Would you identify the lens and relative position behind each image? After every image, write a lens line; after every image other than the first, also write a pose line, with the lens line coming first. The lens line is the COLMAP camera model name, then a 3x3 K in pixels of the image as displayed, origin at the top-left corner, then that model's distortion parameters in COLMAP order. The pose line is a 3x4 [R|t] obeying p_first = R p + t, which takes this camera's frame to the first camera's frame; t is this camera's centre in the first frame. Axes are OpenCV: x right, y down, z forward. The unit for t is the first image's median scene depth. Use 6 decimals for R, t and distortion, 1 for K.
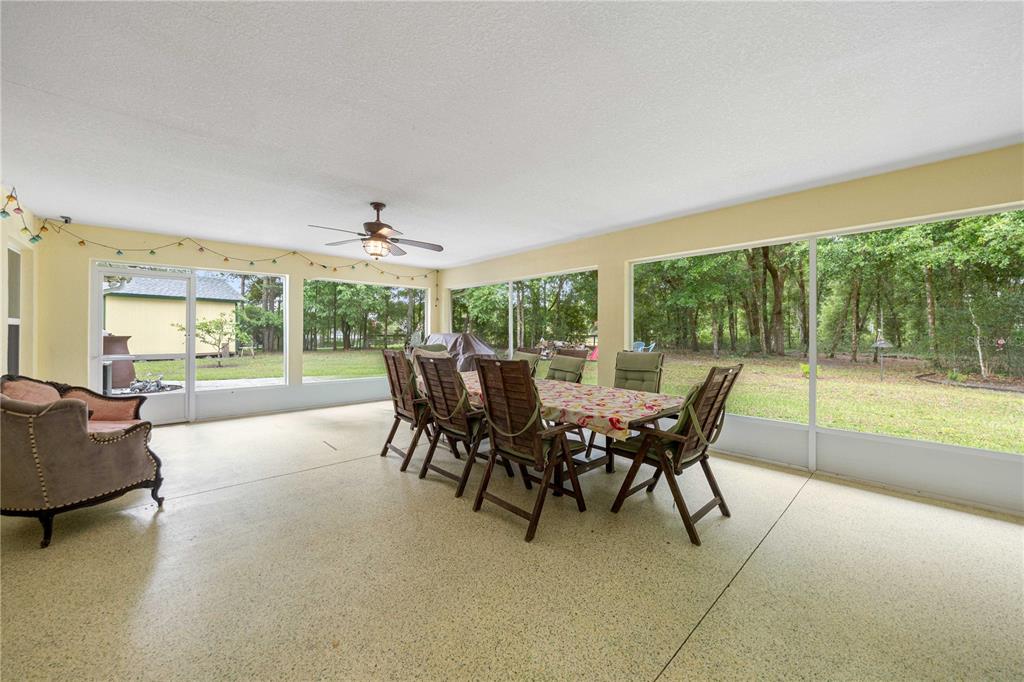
lens RADIAL K [[379.5, 0, 511.5], [0, 379.5, 333.8], [0, 0, 1]] dist [-0.000293, -0.000014]
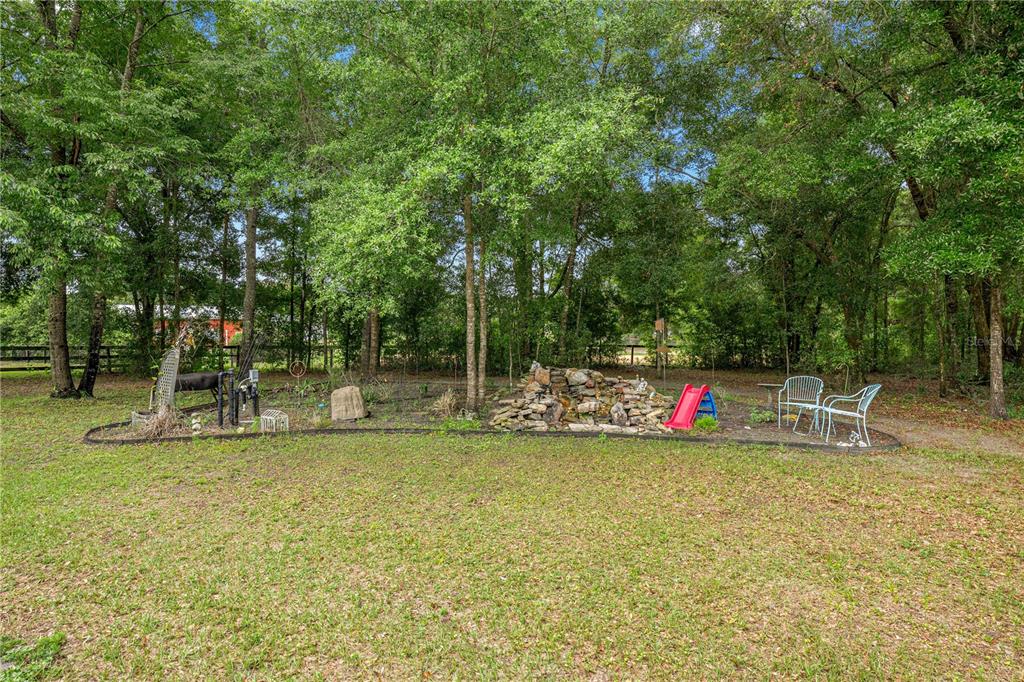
lens RADIAL K [[552.6, 0, 515.1], [0, 552.6, 340.4], [0, 0, 1]] dist [0.002001, 0.000223]
pose [[0.999226, -0.002324, 0.039280, 0.027848], [0.002171, 0.999990, 0.003958, -0.010091], [-0.039289, -0.003870, 0.999220, 0.318238]]
